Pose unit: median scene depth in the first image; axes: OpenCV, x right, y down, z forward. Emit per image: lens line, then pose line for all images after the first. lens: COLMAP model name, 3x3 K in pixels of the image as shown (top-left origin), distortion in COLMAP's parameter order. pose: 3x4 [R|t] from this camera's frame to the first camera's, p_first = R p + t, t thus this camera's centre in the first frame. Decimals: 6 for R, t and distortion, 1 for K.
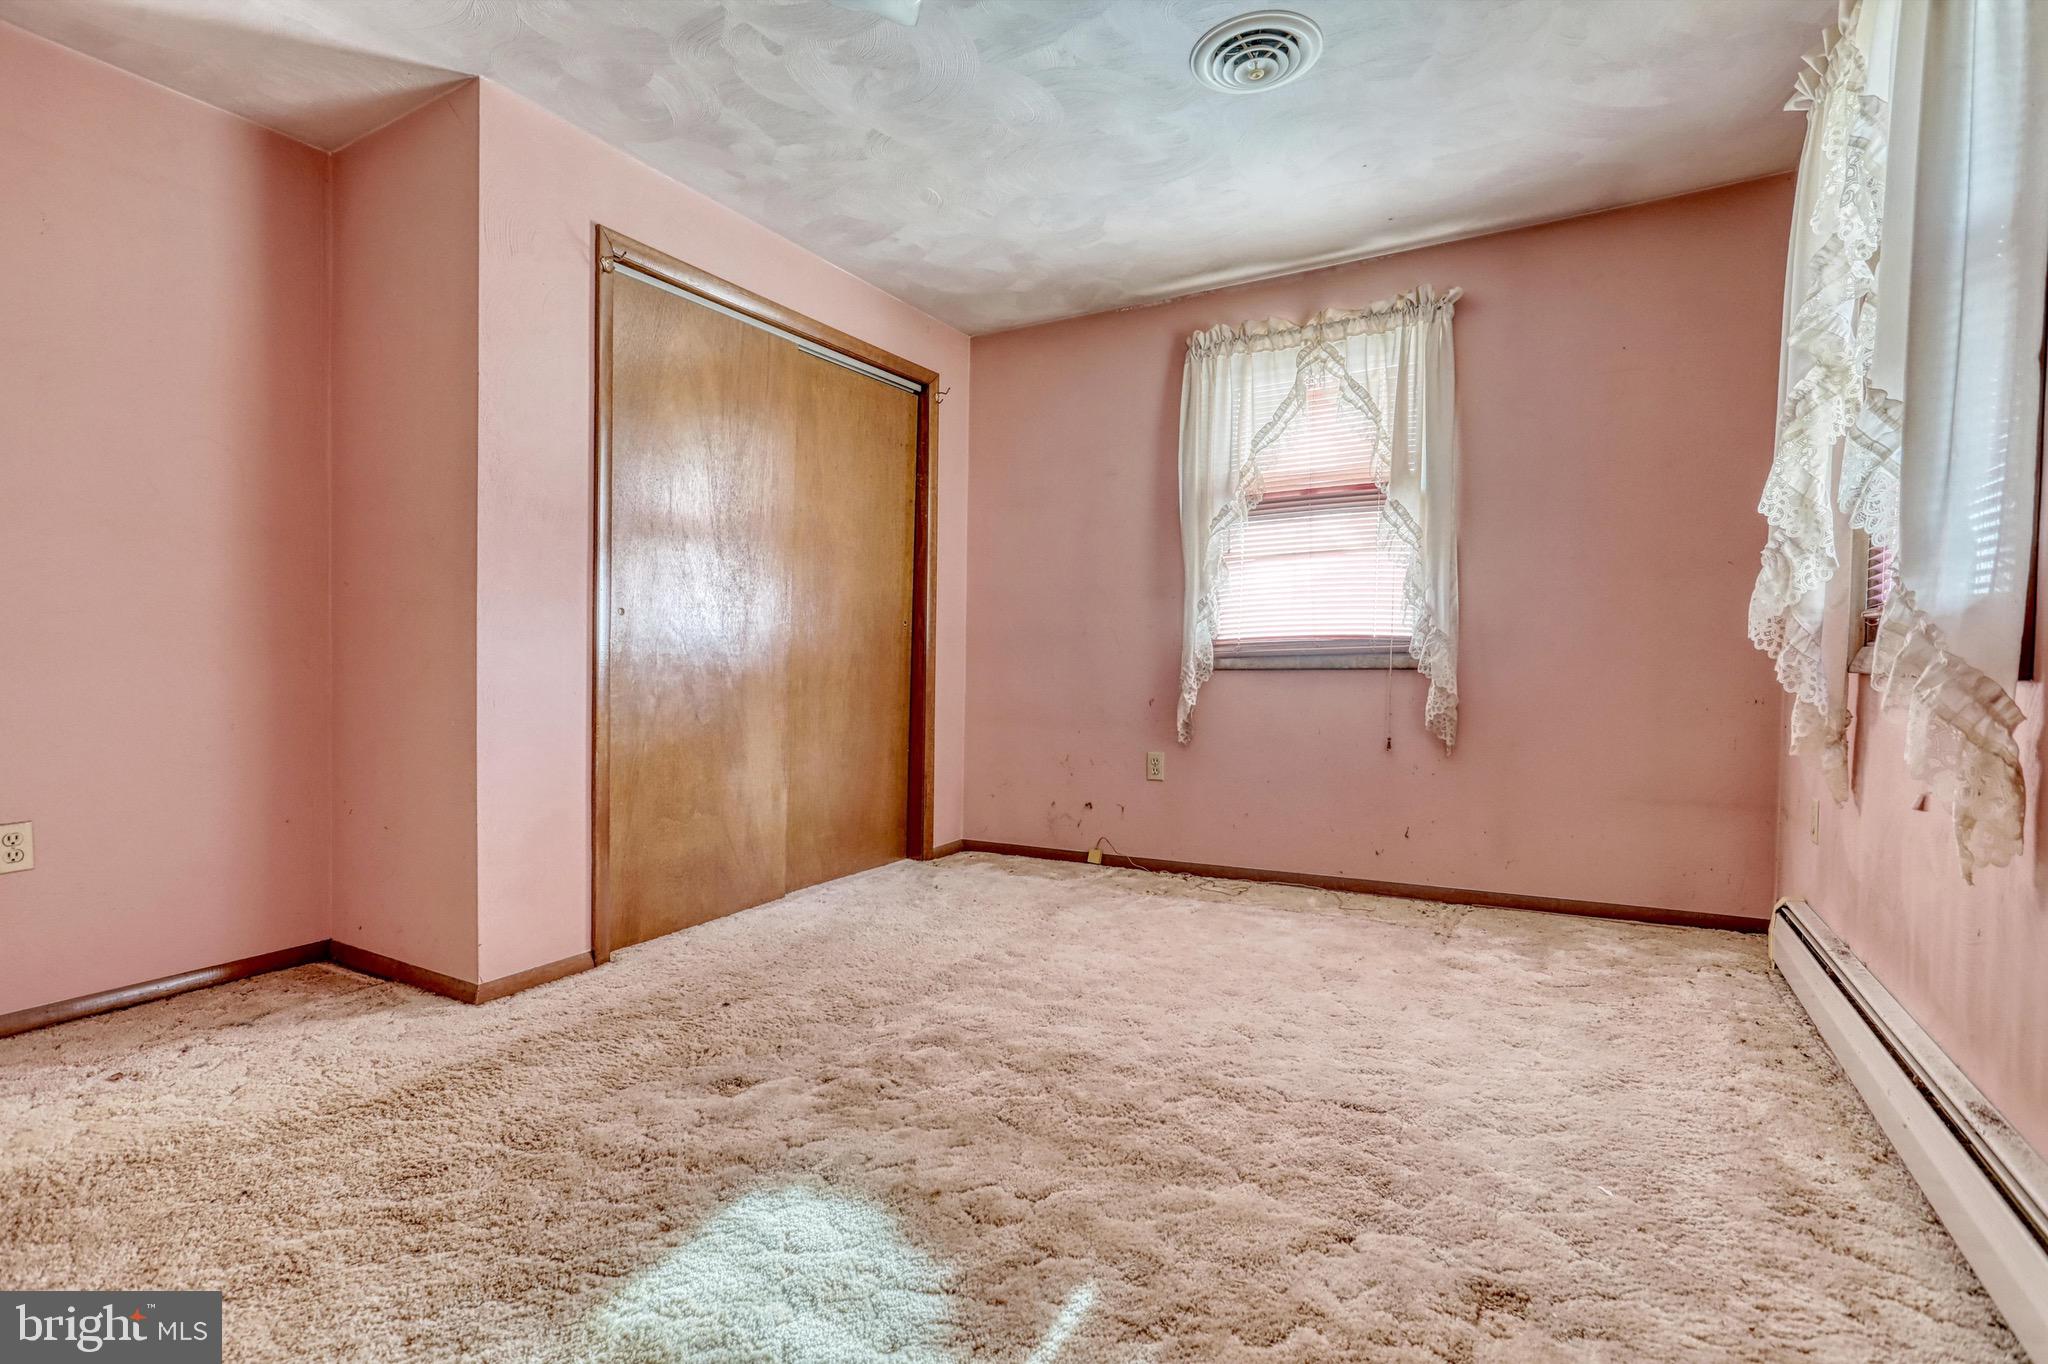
lens RADIAL K [[977.8, 0, 1021.6], [0, 977.8, 670.4], [0, 0, 1]] dist [-0.002783, 0.001642]
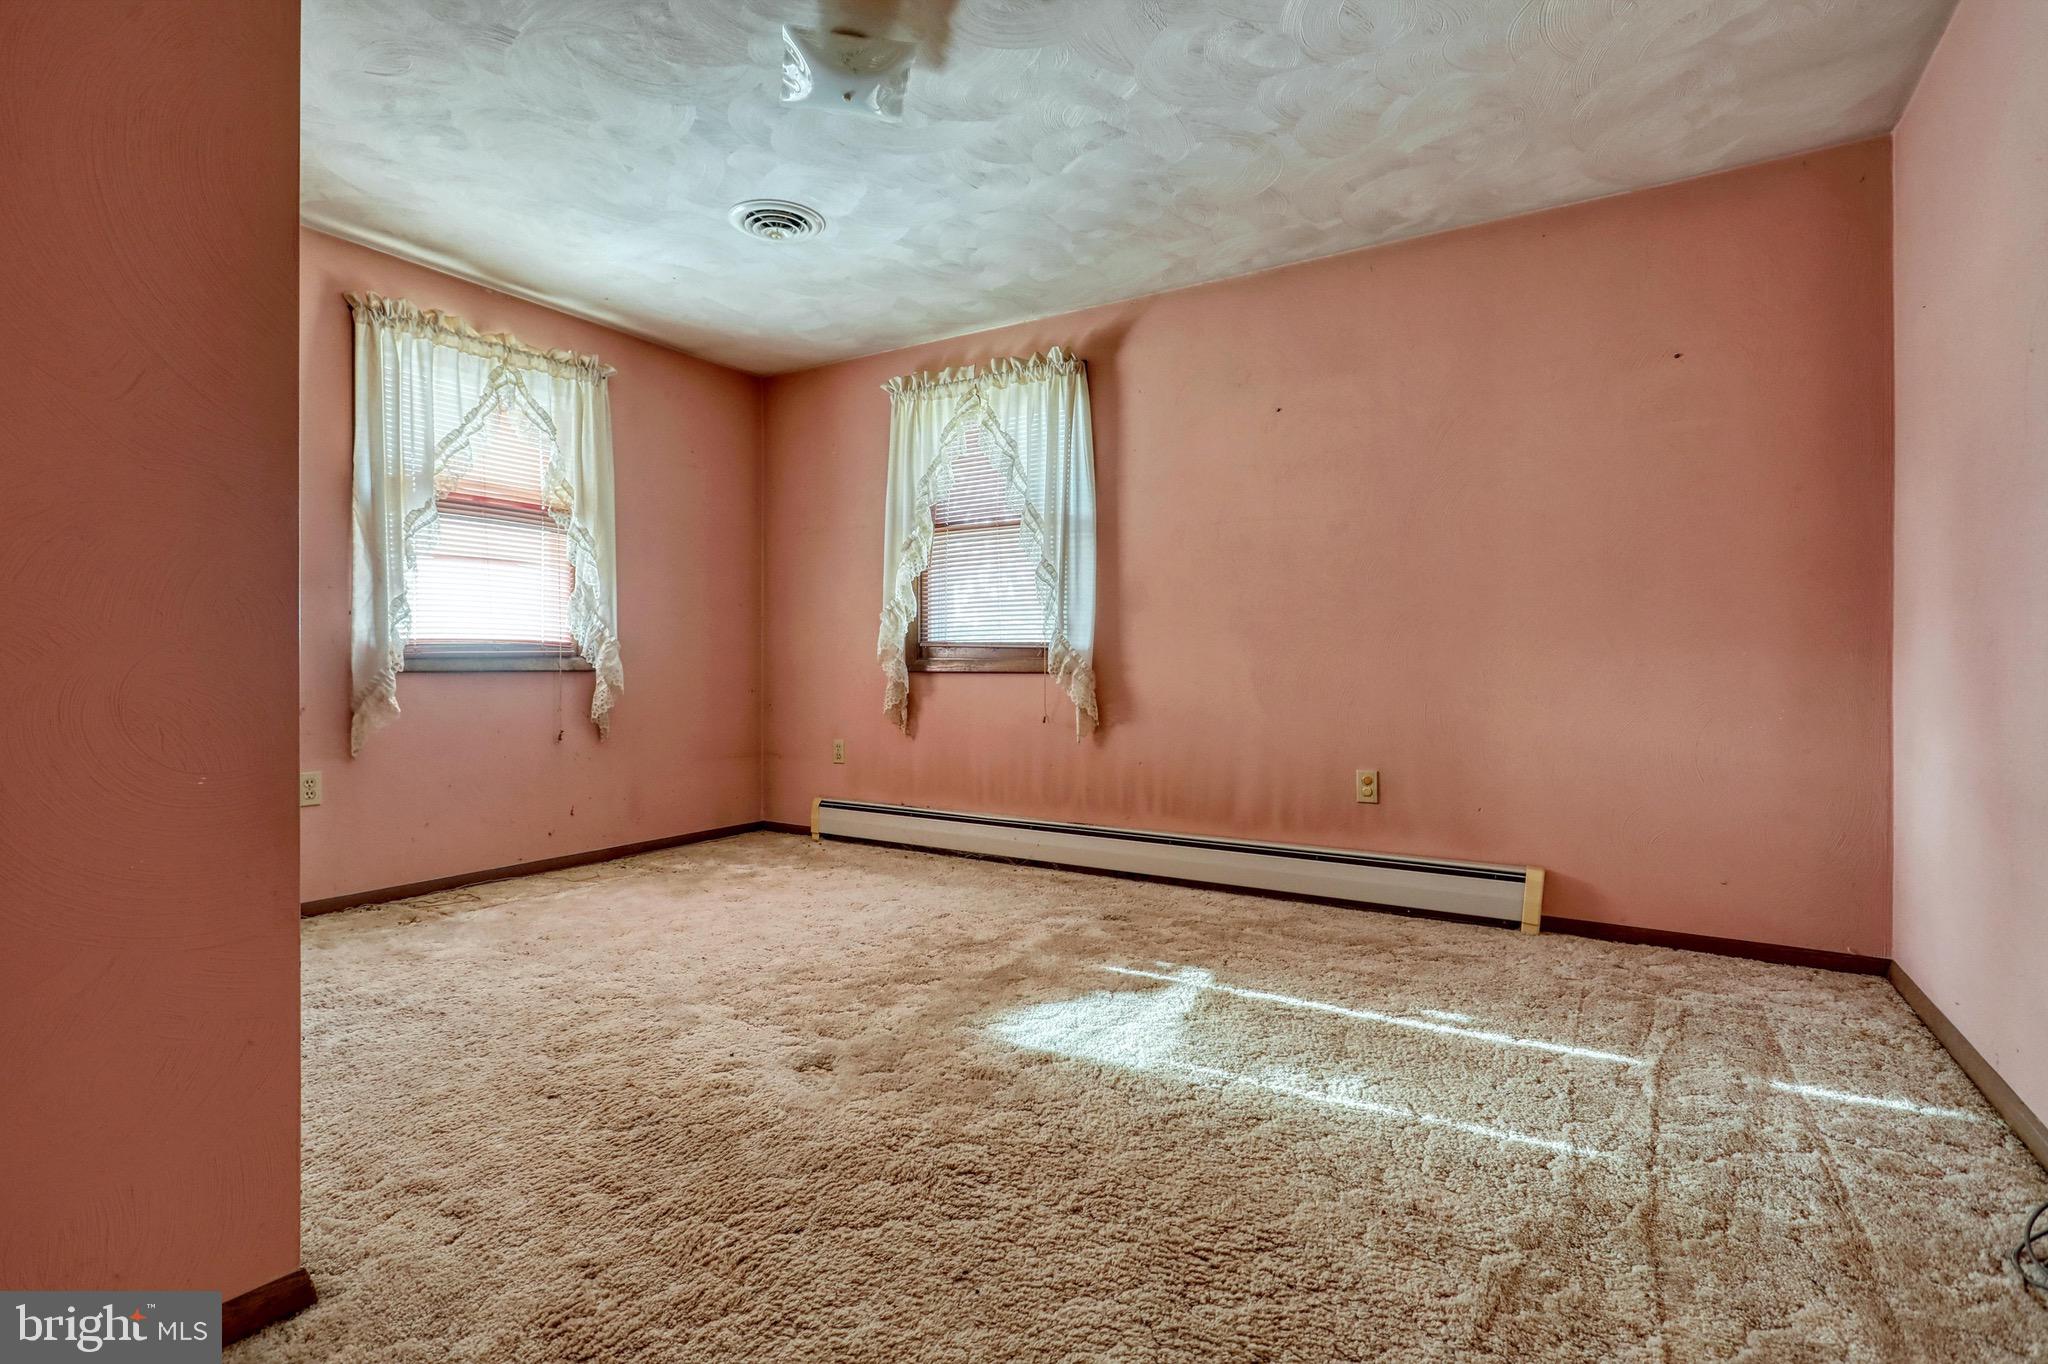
lens RADIAL K [[977.8, 0, 1021.6], [0, 977.8, 670.4], [0, 0, 1]] dist [-0.002783, 0.001642]
pose [[0.028190, -0.003369, 0.999597, -0.768849], [0.001037, 0.999994, 0.003341, -0.004976], [-0.999602, 0.000942, 0.028193, 0.425206]]
